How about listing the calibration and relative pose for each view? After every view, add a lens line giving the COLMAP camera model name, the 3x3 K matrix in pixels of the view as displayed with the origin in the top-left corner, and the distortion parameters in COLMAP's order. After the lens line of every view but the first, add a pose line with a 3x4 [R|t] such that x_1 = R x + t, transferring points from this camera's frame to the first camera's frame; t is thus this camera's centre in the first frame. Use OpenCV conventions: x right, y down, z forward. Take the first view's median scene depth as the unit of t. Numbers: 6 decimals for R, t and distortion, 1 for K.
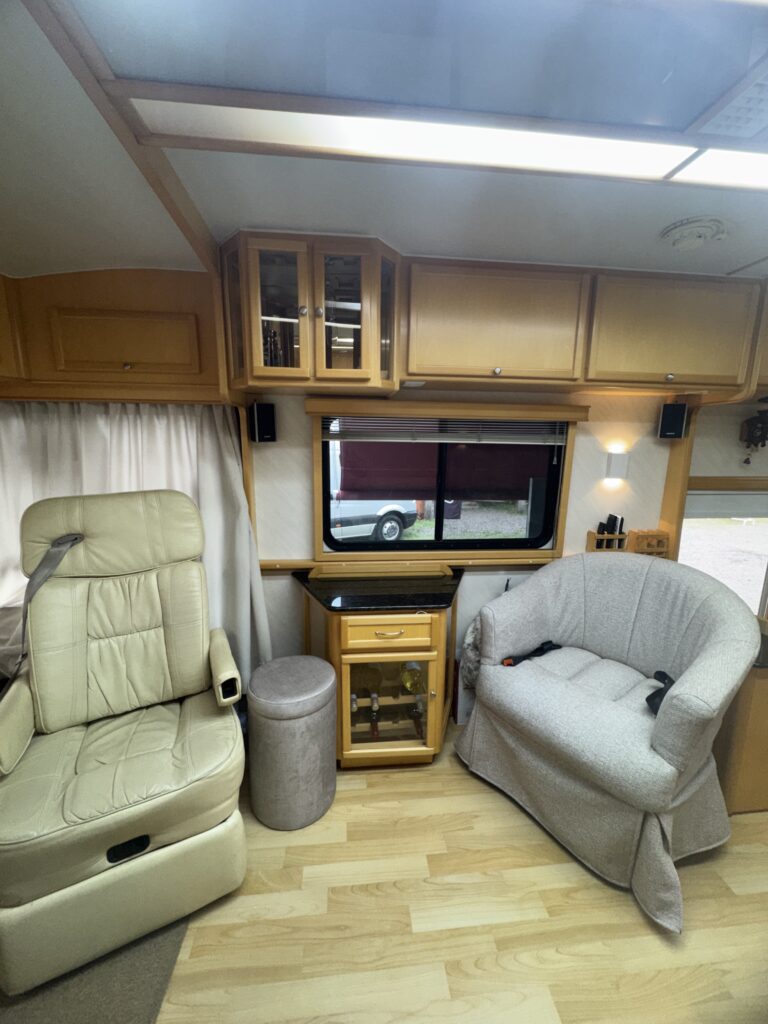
lens RADIAL K [[407.8, 0, 383.7], [0, 407.8, 512.6], [0, 0, 1]] dist [-0.003374, 0.000302]
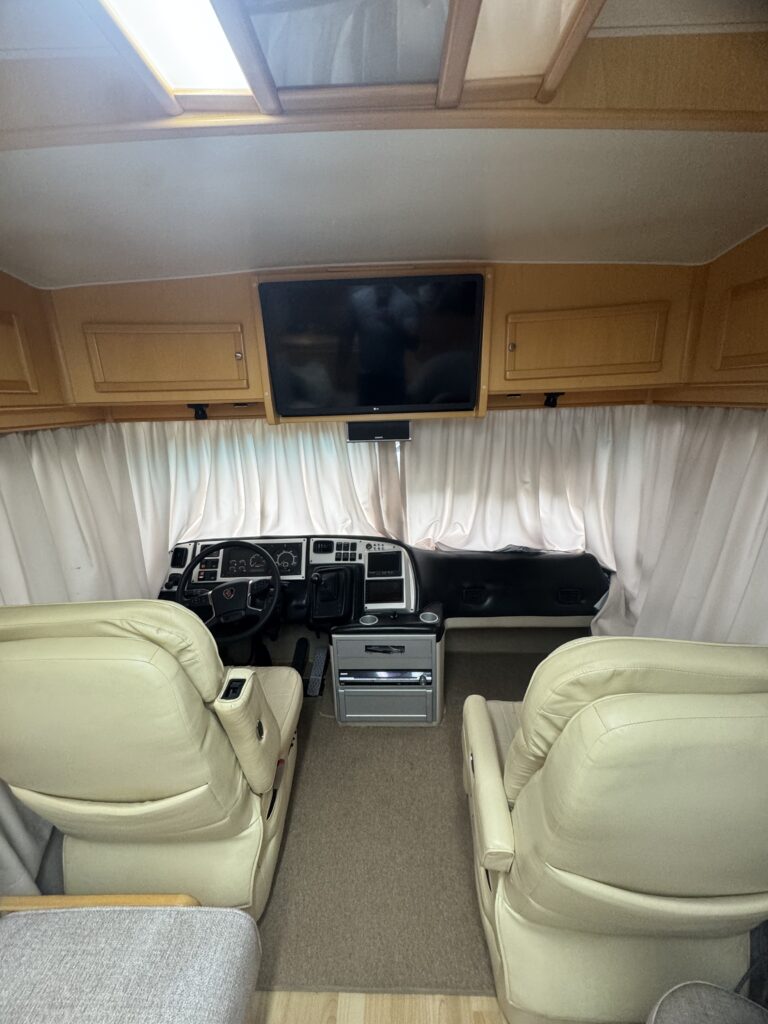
lens RADIAL K [[407.8, 0, 385.2], [0, 407.8, 511.9], [0, 0, 1]] dist [-0.003374, 0.000302]
pose [[-0.113661, 0.266069, -0.957230, 0.127439], [-0.135278, 0.950356, 0.280221, -0.234343], [0.984267, 0.161343, -0.072026, 0.488805]]
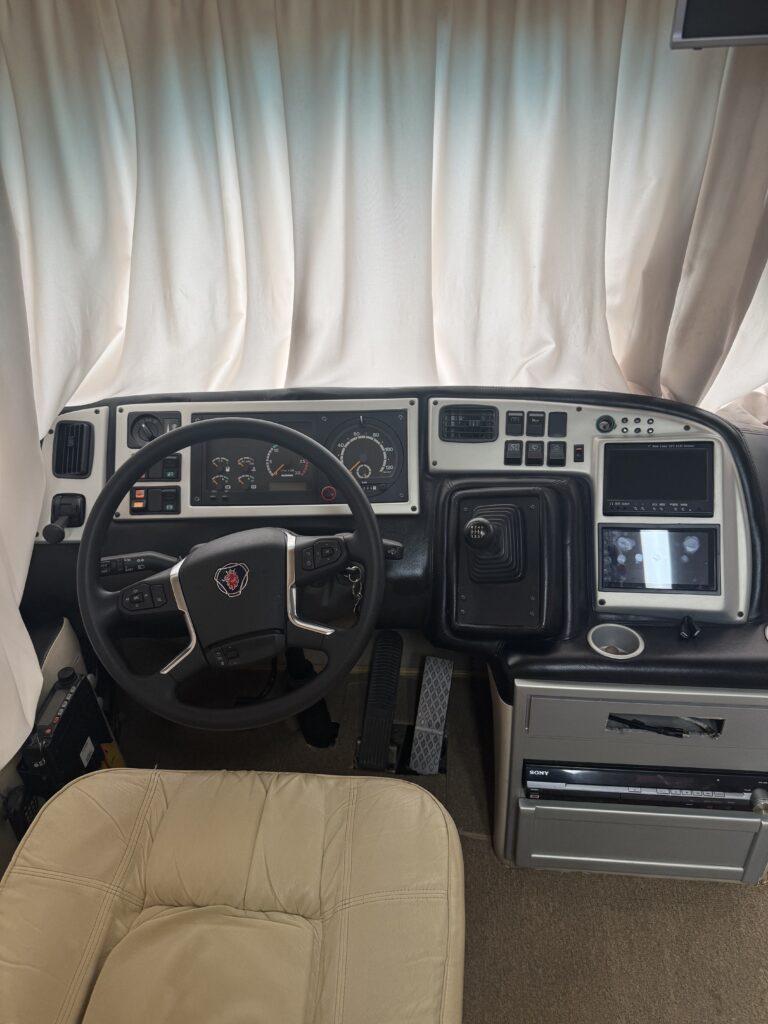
lens RADIAL K [[725.4, 0, 384.9], [0, 725.4, 509.2], [0, 0, 1]] dist [0.035324, -0.031677]
pose [[-0.181984, 0.520748, -0.834089, -0.372013], [-0.113218, 0.831515, 0.543843, -0.071893], [0.976762, 0.193404, -0.092365, 0.188578]]
